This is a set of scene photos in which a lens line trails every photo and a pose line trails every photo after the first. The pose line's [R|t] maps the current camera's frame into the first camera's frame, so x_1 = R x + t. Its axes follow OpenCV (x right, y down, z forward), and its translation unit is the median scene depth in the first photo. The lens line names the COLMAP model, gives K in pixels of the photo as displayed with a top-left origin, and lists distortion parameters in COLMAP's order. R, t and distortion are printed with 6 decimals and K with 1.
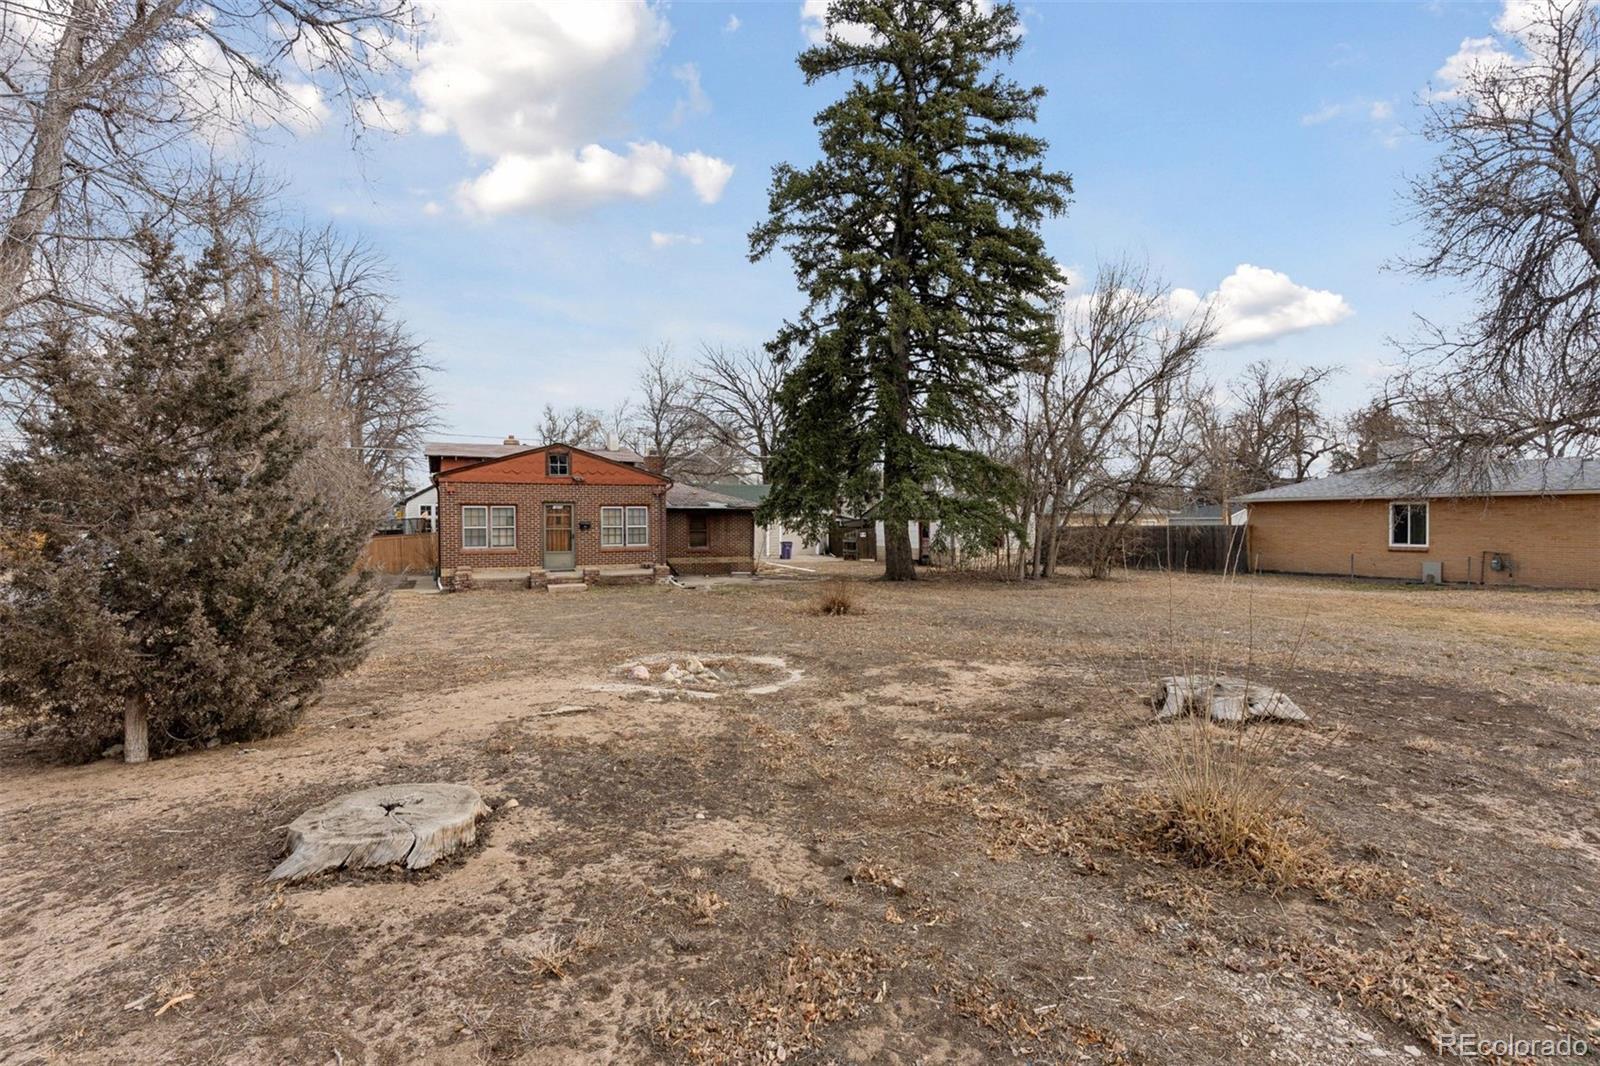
lens RADIAL K [[786.3, 0, 800.0], [0, 786.3, 533.0], [0, 0, 1]] dist [0.000601, -0.000507]
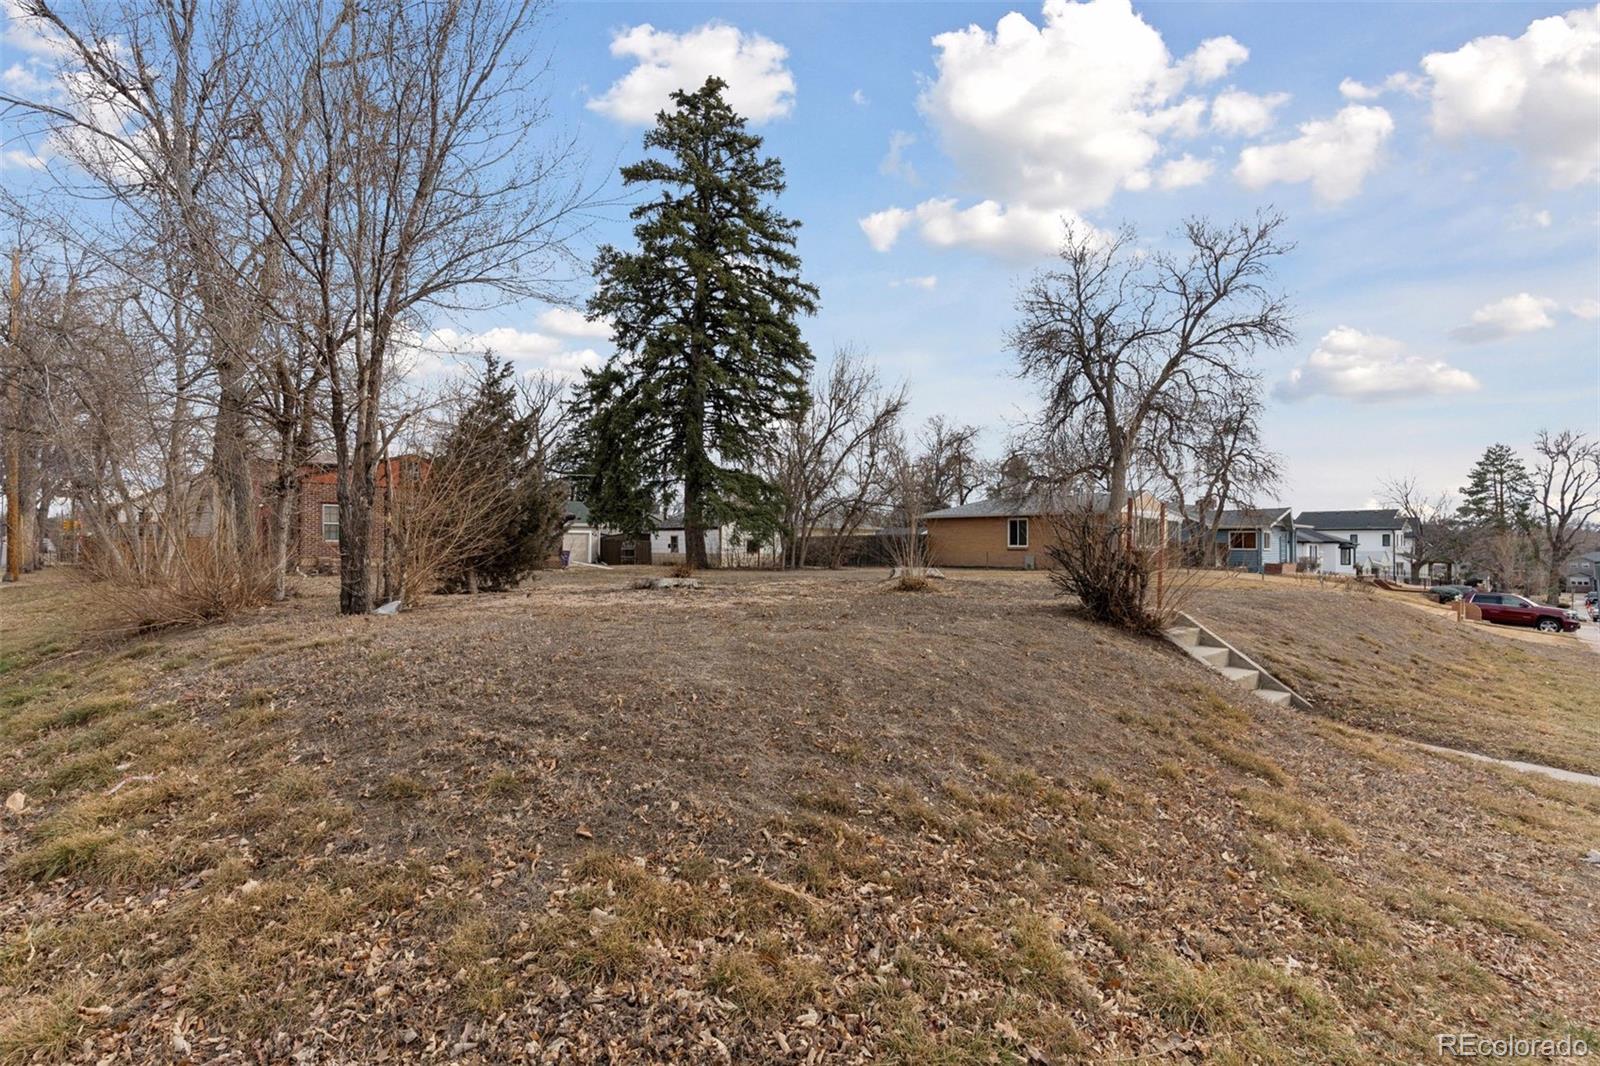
lens RADIAL K [[772.0, 0, 800.0], [0, 772.0, 533.0], [0, 0, 1]] dist [-0.001375, -0.000210]
pose [[0.939193, 0.015395, 0.343046, -0.153391], [-0.004474, 0.999458, -0.032603, 0.039548], [-0.343362, 0.029086, 0.938753, -0.280561]]
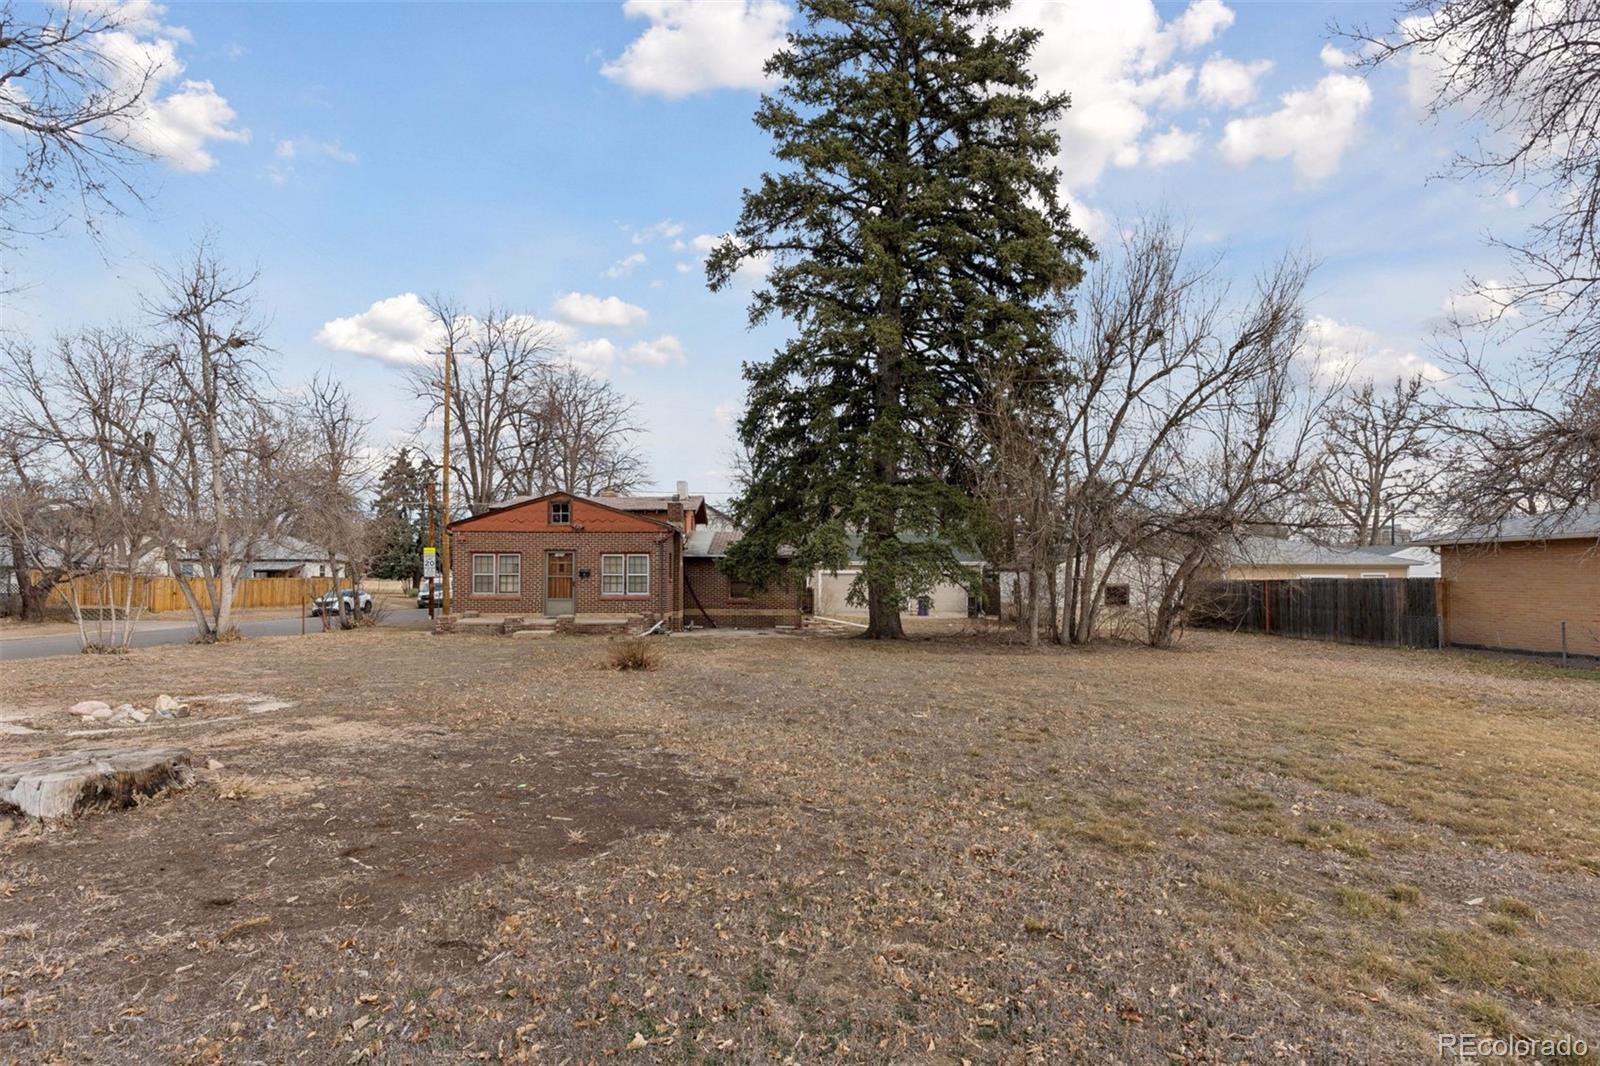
lens RADIAL K [[818.2, 0, 799.3], [0, 818.2, 565.4], [0, 0, 1]] dist [0.002341, 0.000203]
pose [[0.927356, 0.002511, -0.374172, 0.372703], [-0.012994, 0.999590, -0.025496, 0.003513], [0.373955, 0.028506, 0.927009, 0.138208]]
